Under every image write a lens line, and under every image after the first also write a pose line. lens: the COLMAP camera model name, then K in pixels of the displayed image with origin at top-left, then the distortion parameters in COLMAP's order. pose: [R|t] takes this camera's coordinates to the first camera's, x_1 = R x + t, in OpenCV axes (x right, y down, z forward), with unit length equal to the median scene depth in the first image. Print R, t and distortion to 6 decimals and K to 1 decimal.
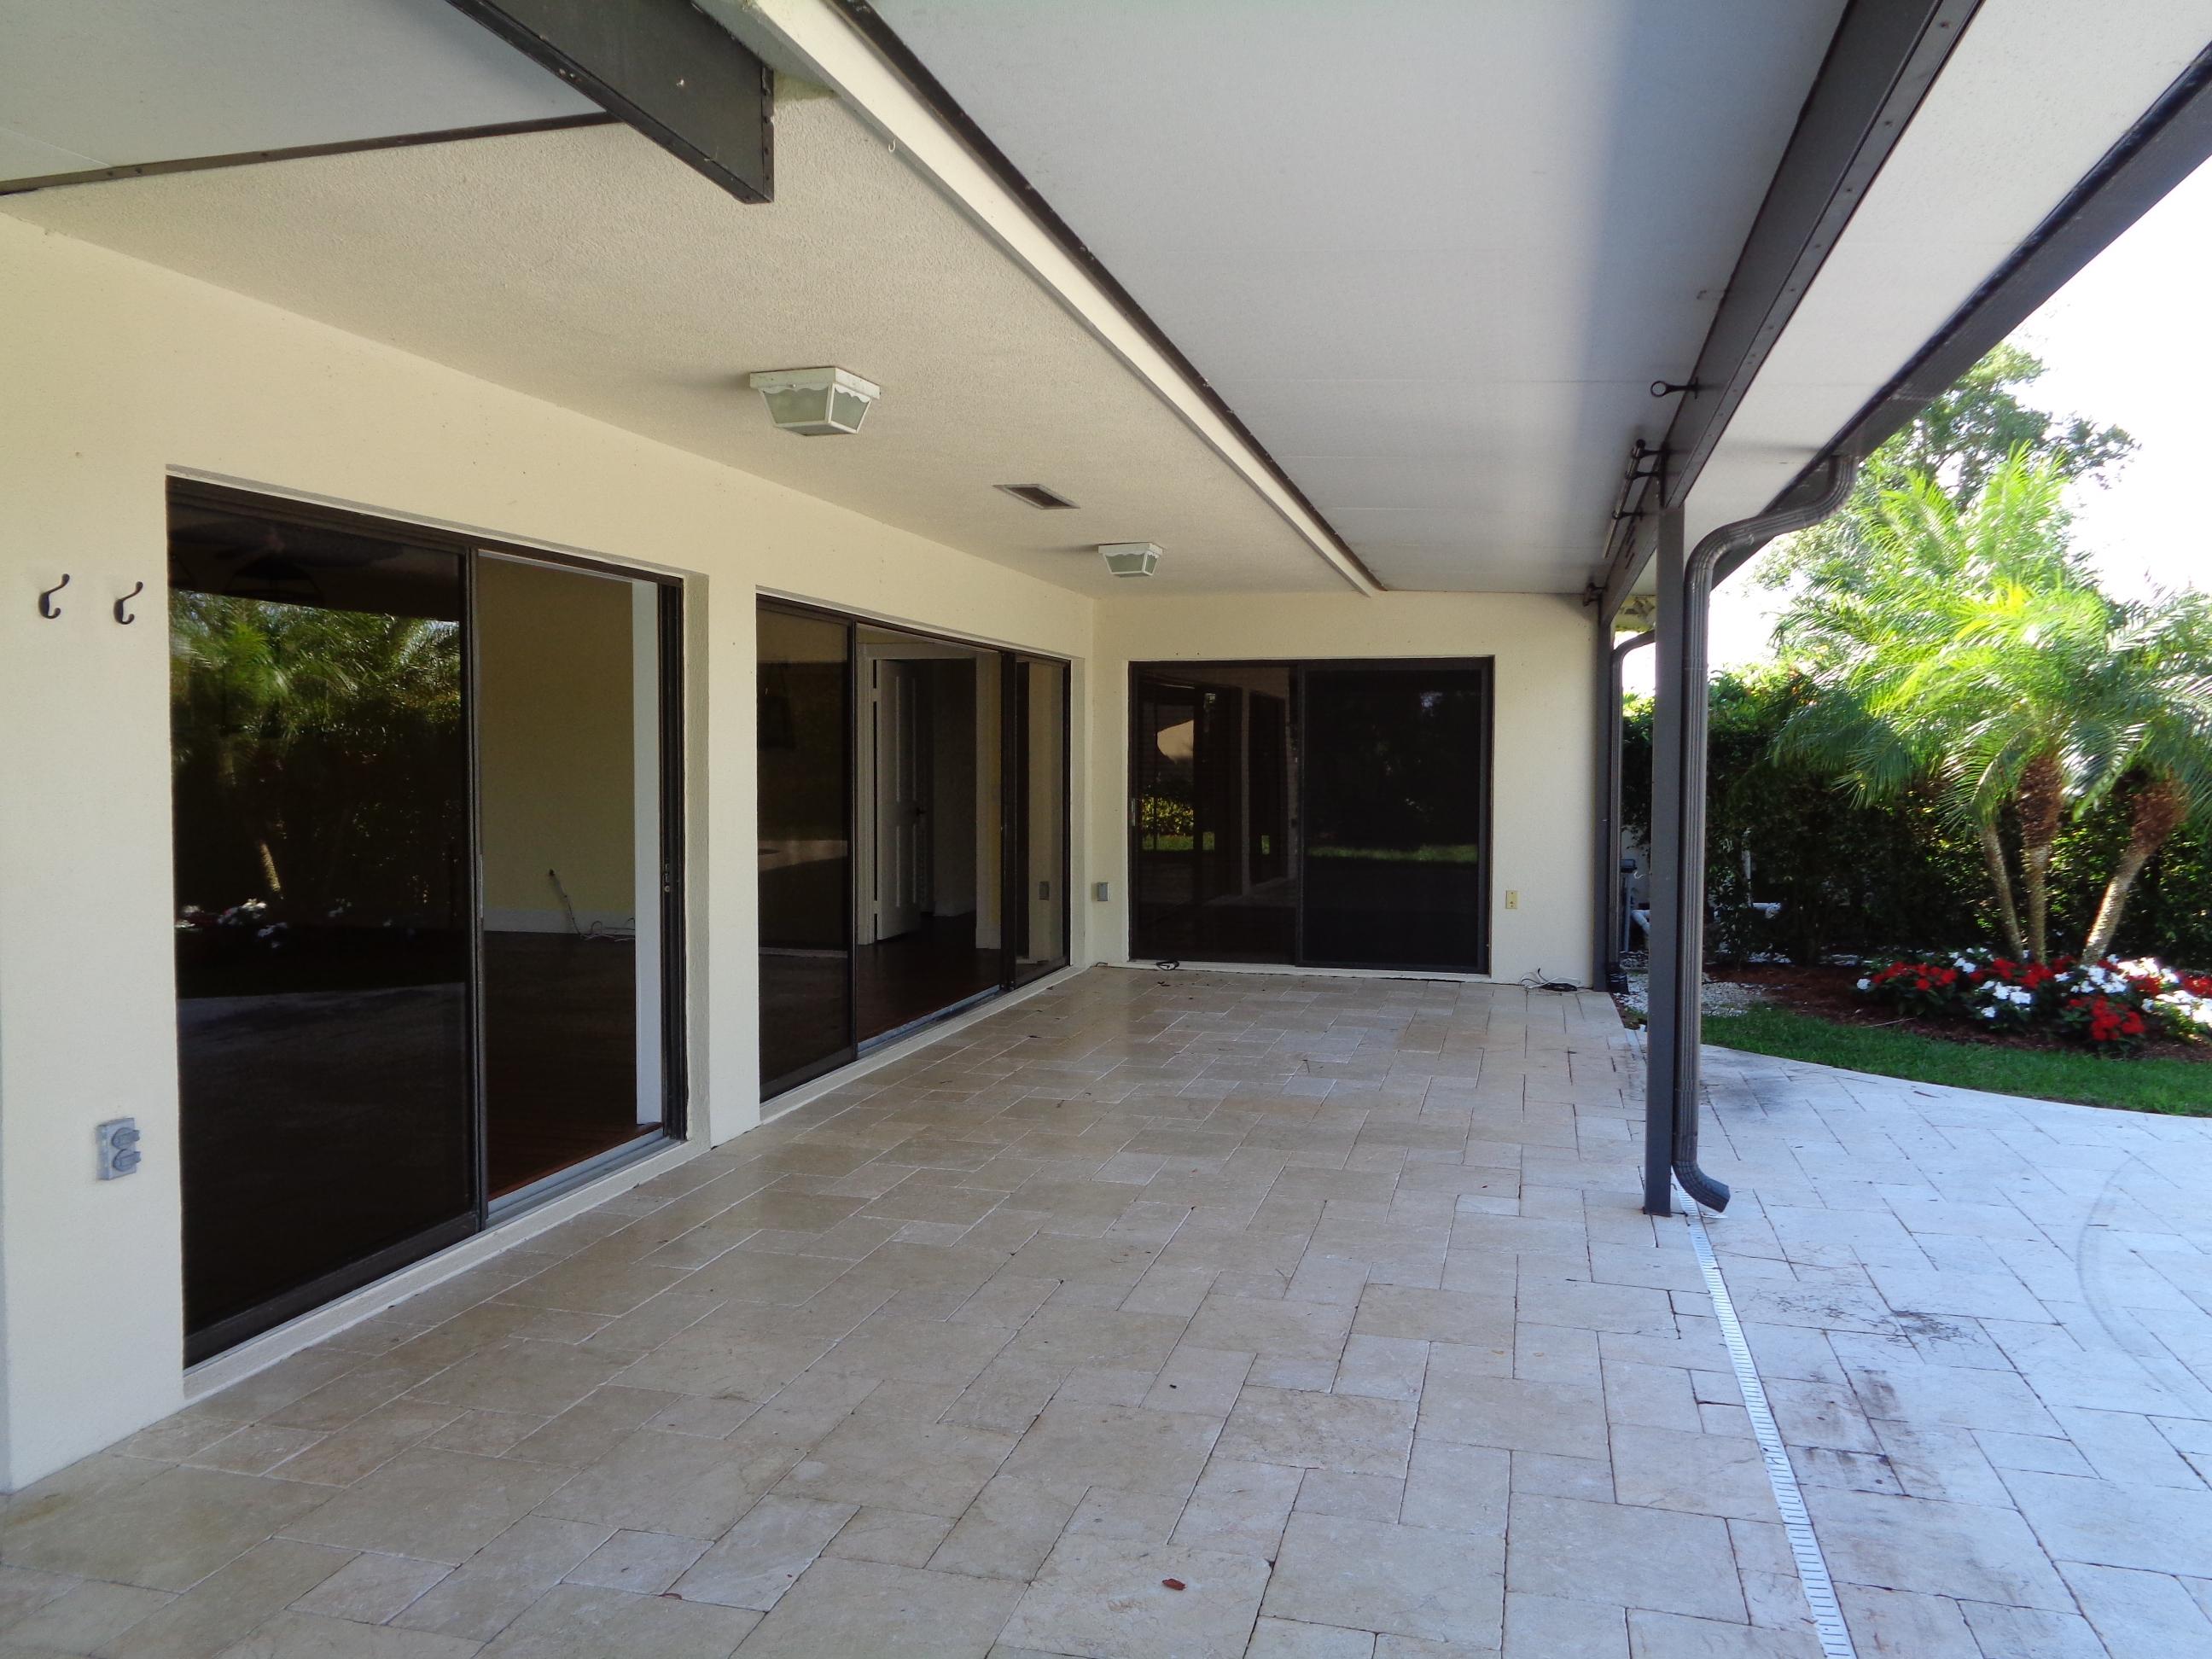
lens RADIAL K [[1670.6, 0, 1101.6], [0, 1670.6, 835.6], [0, 0, 1]] dist [-0.008301, 0.018753]
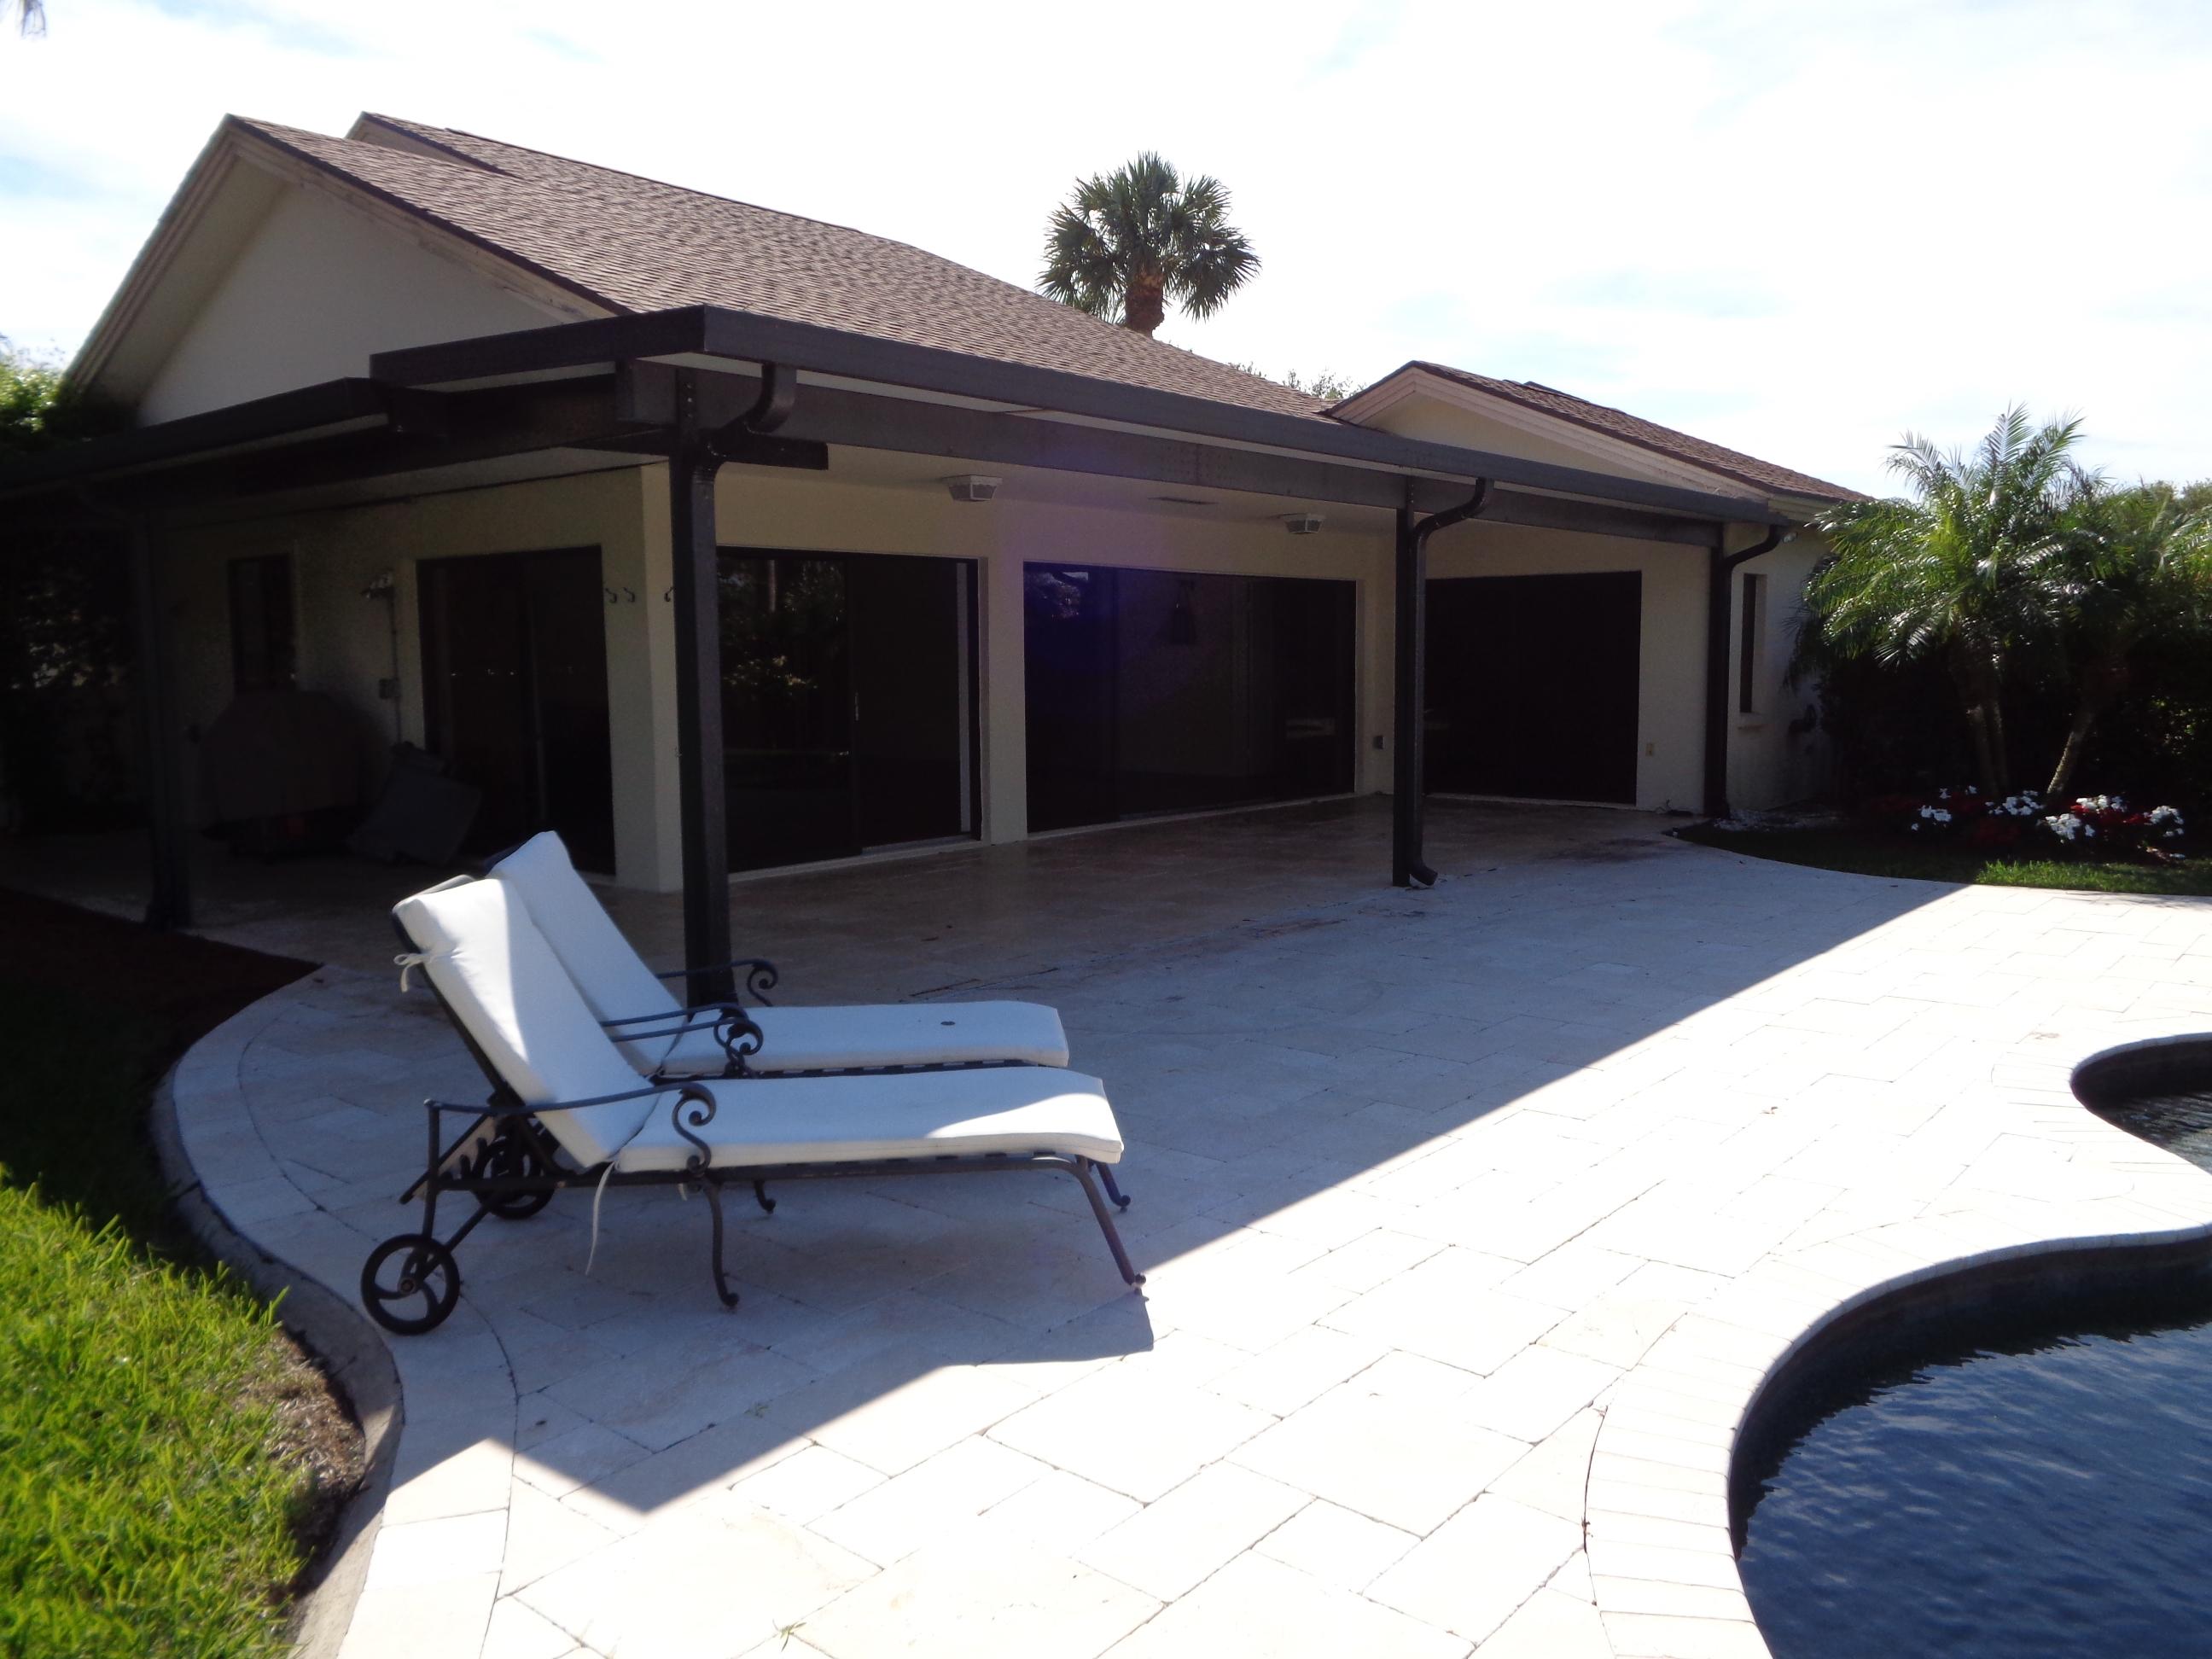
lens RADIAL K [[1670.6, 0, 1105.9], [0, 1670.6, 824.3], [0, 0, 1]] dist [-0.008301, 0.018753]
pose [[0.904985, 0.032578, -0.424194, 0.511912], [-0.010668, 0.998488, 0.053923, 0.037114], [0.425309, -0.044274, 0.903965, -0.515479]]
